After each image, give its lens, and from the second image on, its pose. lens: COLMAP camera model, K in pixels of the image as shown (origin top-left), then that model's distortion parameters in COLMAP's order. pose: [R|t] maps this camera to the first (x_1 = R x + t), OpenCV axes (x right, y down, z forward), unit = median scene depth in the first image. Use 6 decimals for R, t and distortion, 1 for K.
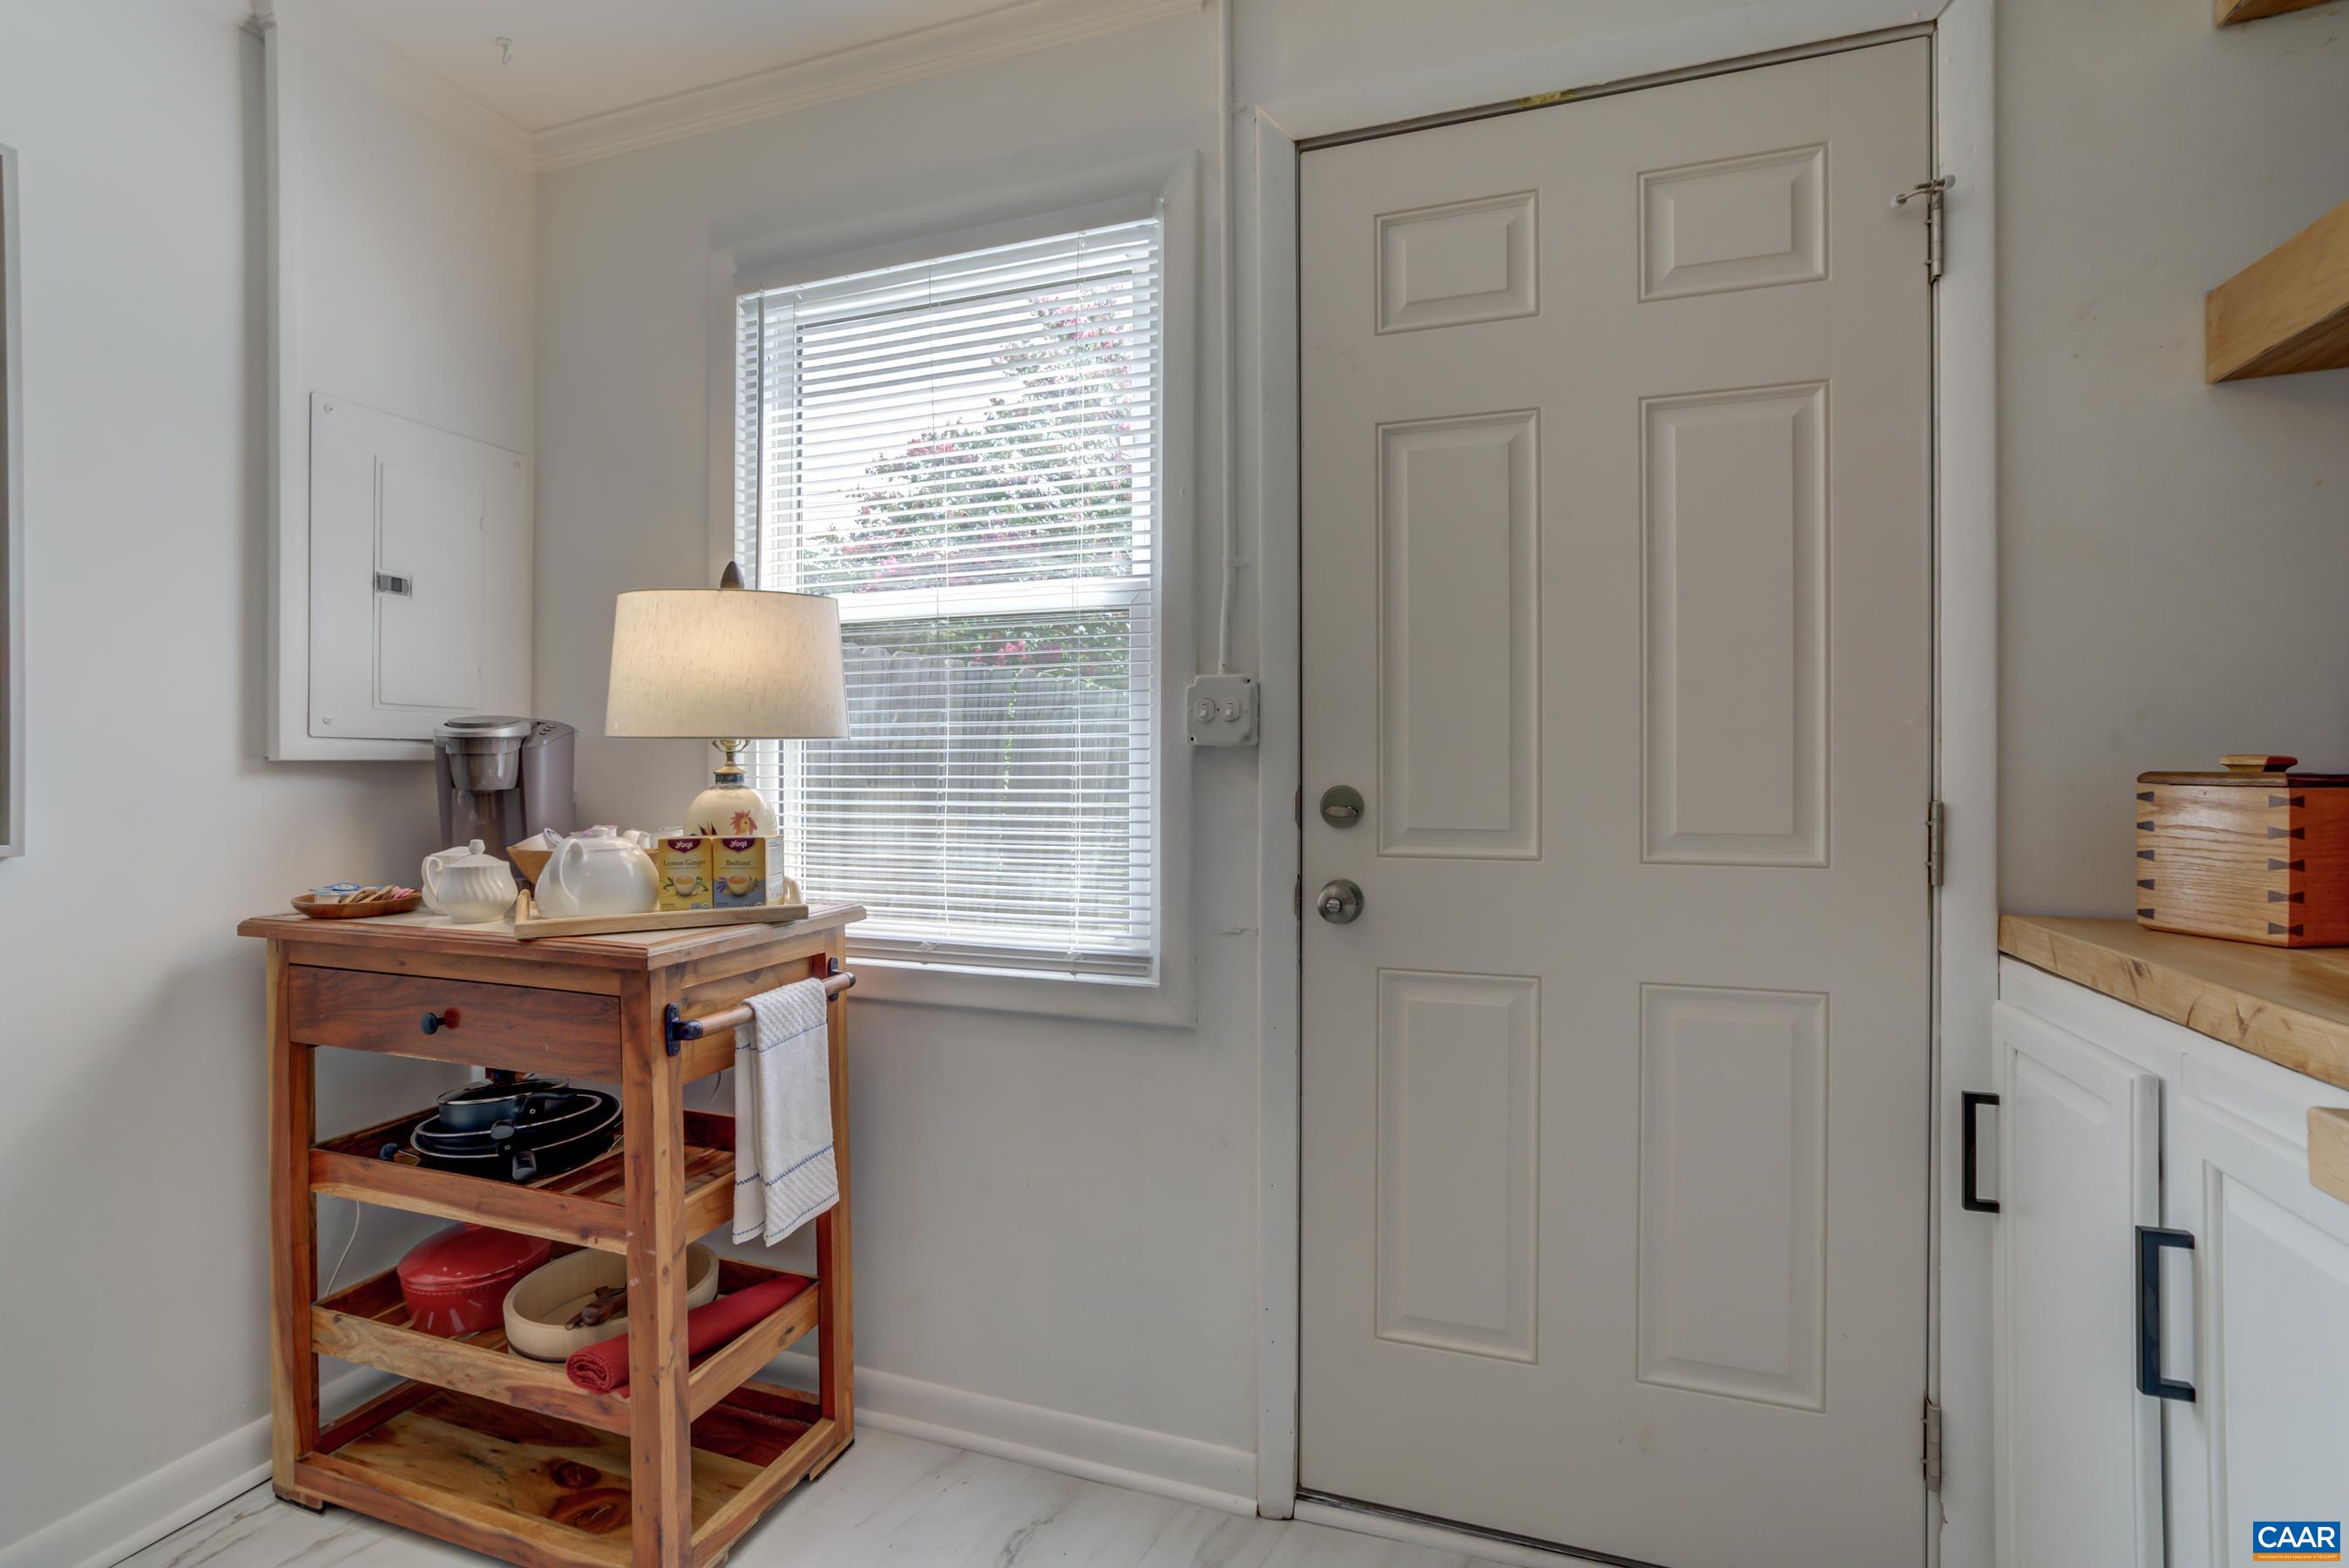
lens RADIAL K [[1072.7, 0, 1181.0], [0, 1072.7, 771.1], [0, 0, 1]] dist [-0.040852, 0.020333]
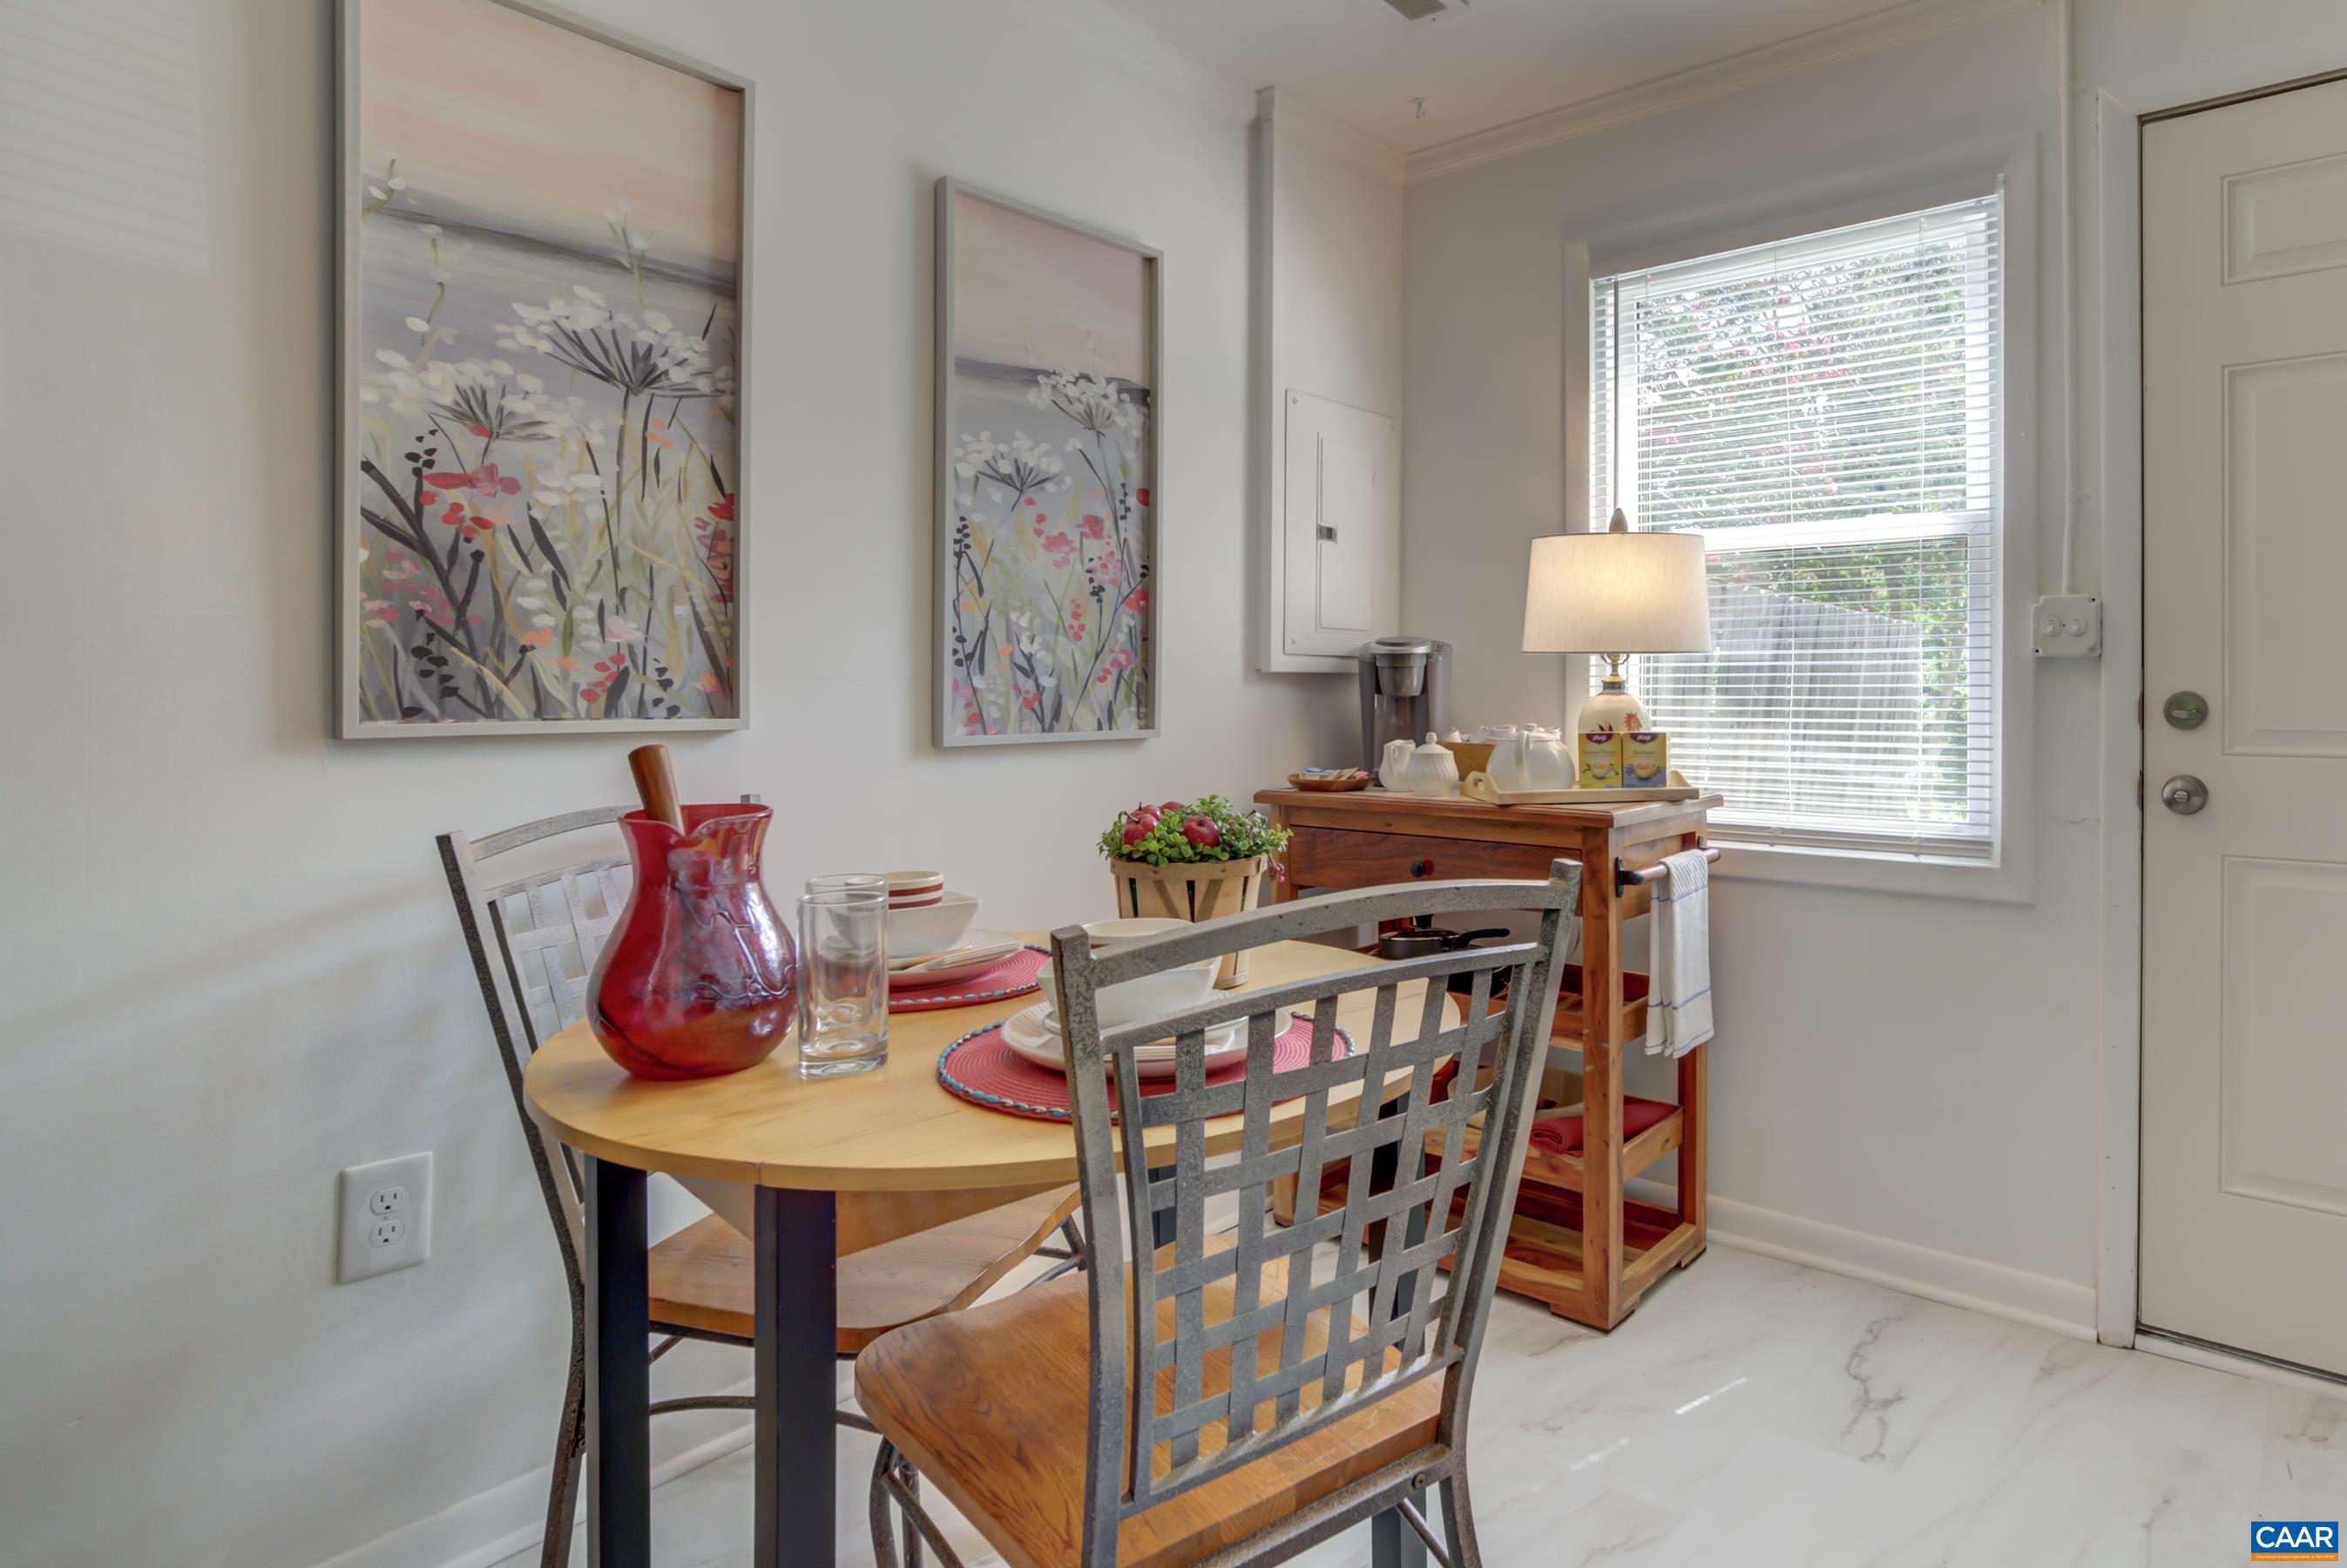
lens RADIAL K [[1511.1, 0, 1176.4], [0, 1511.1, 705.2], [0, 0, 1]] dist [-0.049325, 0.031947]
pose [[0.950416, 0.002478, -0.310972, -0.369280], [-0.003474, 0.999990, -0.002647, 0.035434], [0.310963, 0.003596, 0.950415, -0.805852]]
